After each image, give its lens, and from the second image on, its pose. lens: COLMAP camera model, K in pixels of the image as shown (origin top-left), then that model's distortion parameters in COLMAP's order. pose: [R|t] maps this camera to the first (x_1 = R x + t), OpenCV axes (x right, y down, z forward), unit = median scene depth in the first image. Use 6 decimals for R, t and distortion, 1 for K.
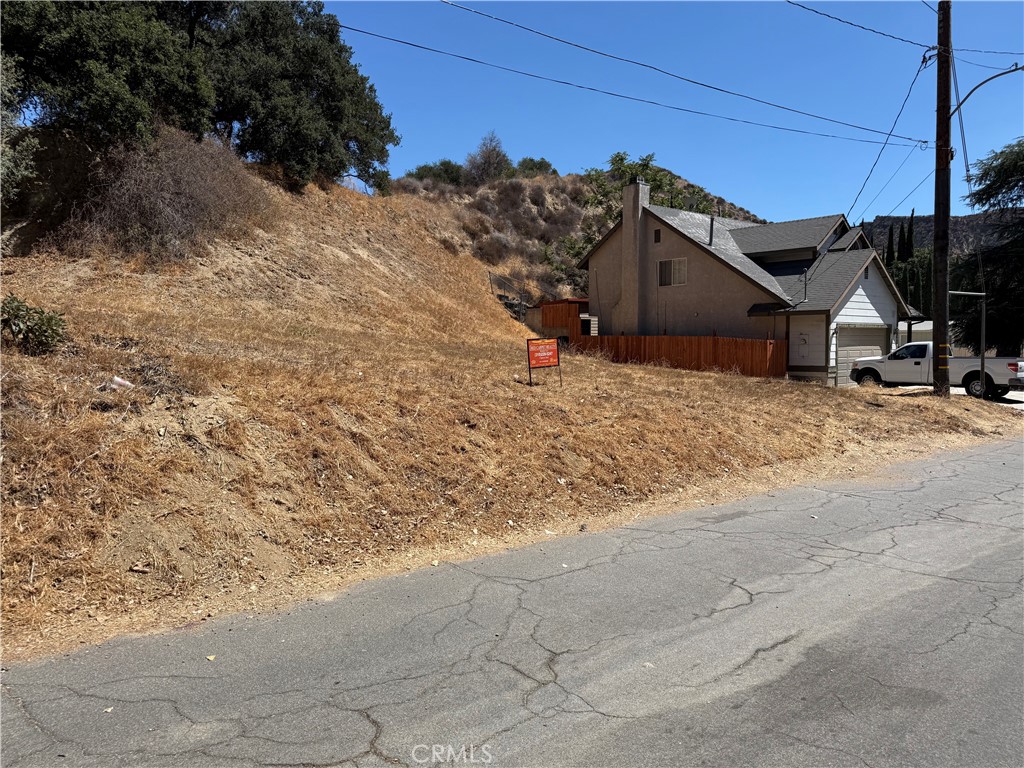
lens RADIAL K [[725.8, 0, 507.3], [0, 725.8, 386.8], [0, 0, 1]] dist [0.114497, -0.177335]
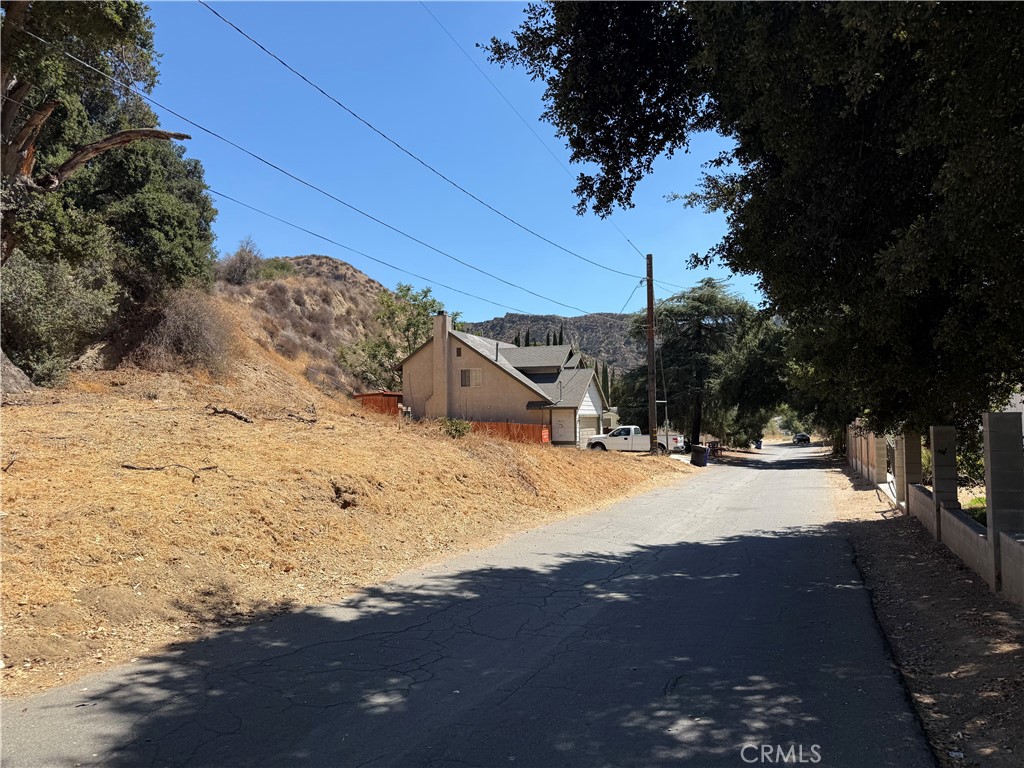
lens RADIAL K [[725.8, 0, 507.3], [0, 725.8, 386.8], [0, 0, 1]] dist [0.114497, -0.177335]
pose [[0.894058, 0.018480, 0.447570, -0.355858], [0.029529, 0.994544, -0.100050, 0.007028], [-0.446977, 0.102666, 0.888635, -0.308007]]
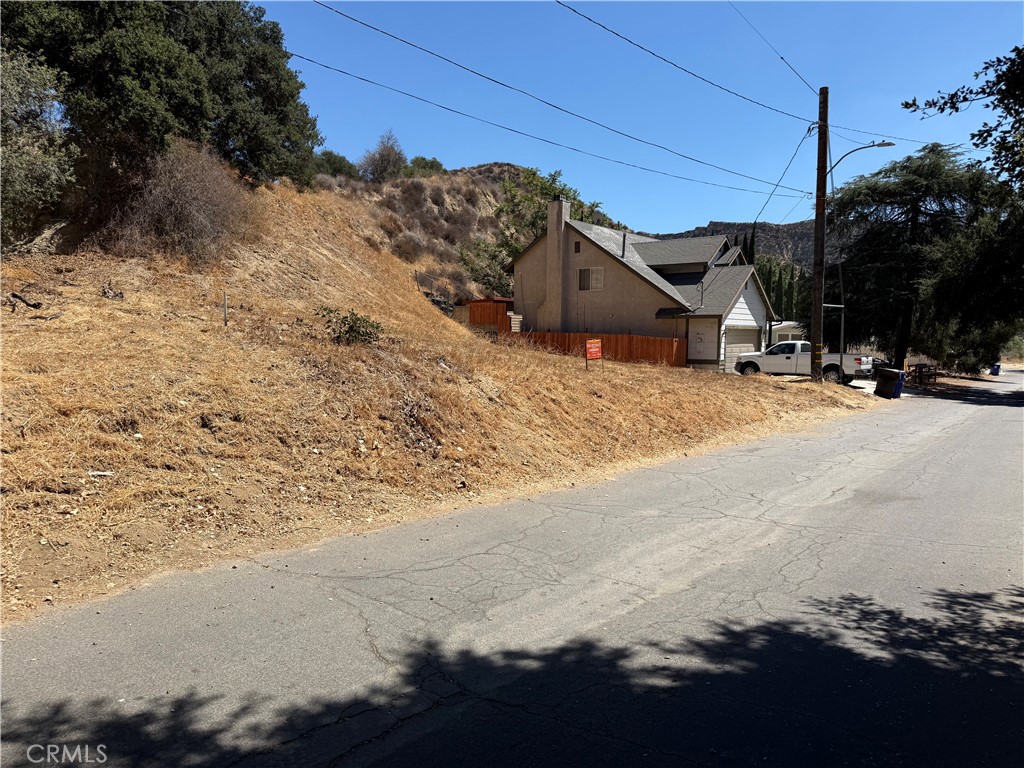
lens RADIAL K [[727.1, 0, 513.9], [0, 727.1, 389.6], [0, 0, 1]] dist [0.140658, -0.234777]
pose [[0.978619, -0.001664, 0.205674, -0.137810], [-0.001399, 0.999890, 0.014744, 0.003933], [-0.205676, -0.014716, 0.978509, -0.124703]]
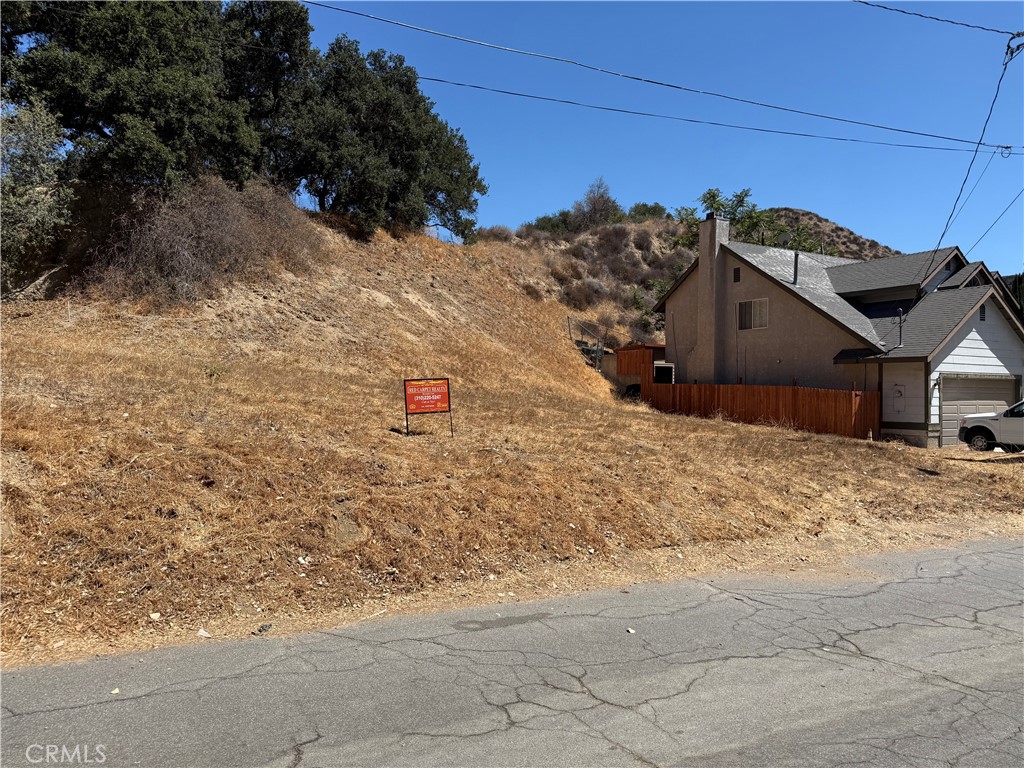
lens RADIAL K [[718.8, 0, 499.5], [0, 718.8, 398.8], [0, 0, 1]] dist [0.140128, -0.264163]
pose [[0.979426, 0.016733, -0.201108, 0.104667], [-0.026888, 0.998491, -0.047873, -0.002102], [0.200004, 0.052296, 0.978399, 0.068592]]
